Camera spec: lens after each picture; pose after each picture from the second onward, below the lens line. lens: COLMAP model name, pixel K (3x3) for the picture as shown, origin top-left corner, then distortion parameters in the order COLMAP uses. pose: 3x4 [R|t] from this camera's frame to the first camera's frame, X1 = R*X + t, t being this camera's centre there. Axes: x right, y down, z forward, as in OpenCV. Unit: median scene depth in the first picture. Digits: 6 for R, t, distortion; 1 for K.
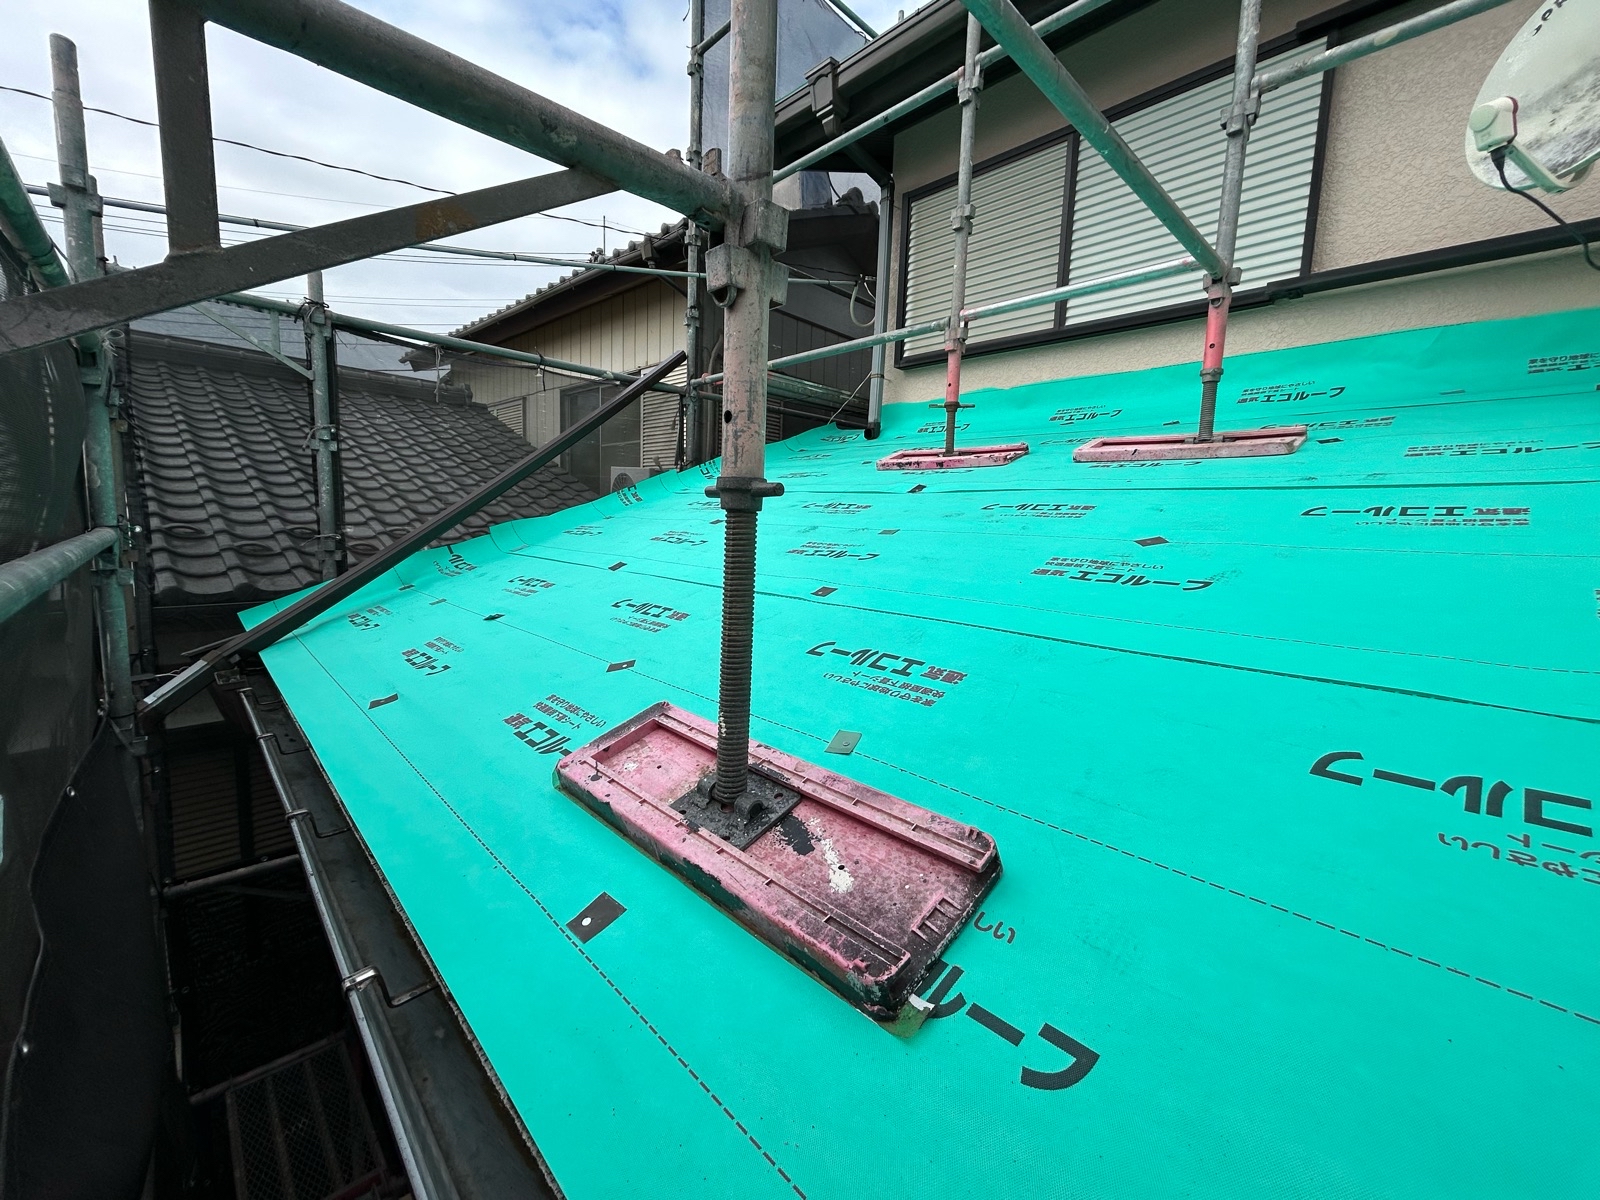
lens RADIAL K [[635.9, 0, 793.8], [0, 635.9, 608.3], [0, 0, 1]] dist [0.003398, 0.000586]
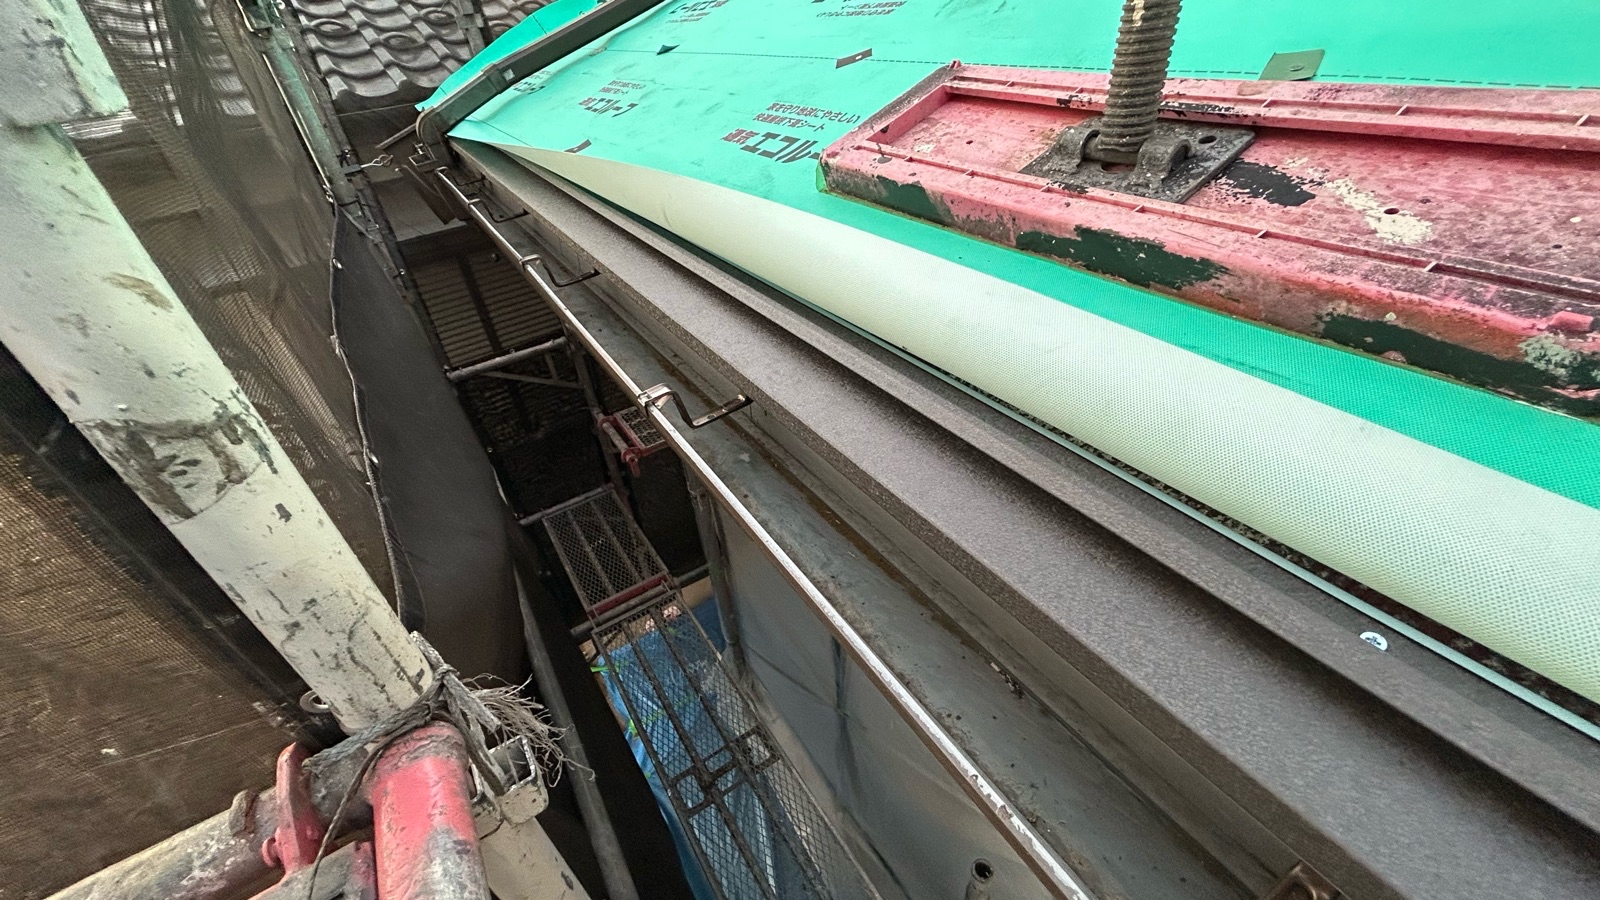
lens RADIAL K [[636.2, 0, 800.0], [0, 636.2, 450.0], [0, 0, 1]] dist [0.000332, 0.000414]
pose [[0.972568, 0.021979, -0.231579, -0.182415], [0.092451, 0.877005, 0.471503, 0.162713], [0.213459, -0.479978, 0.850915, 0.172254]]
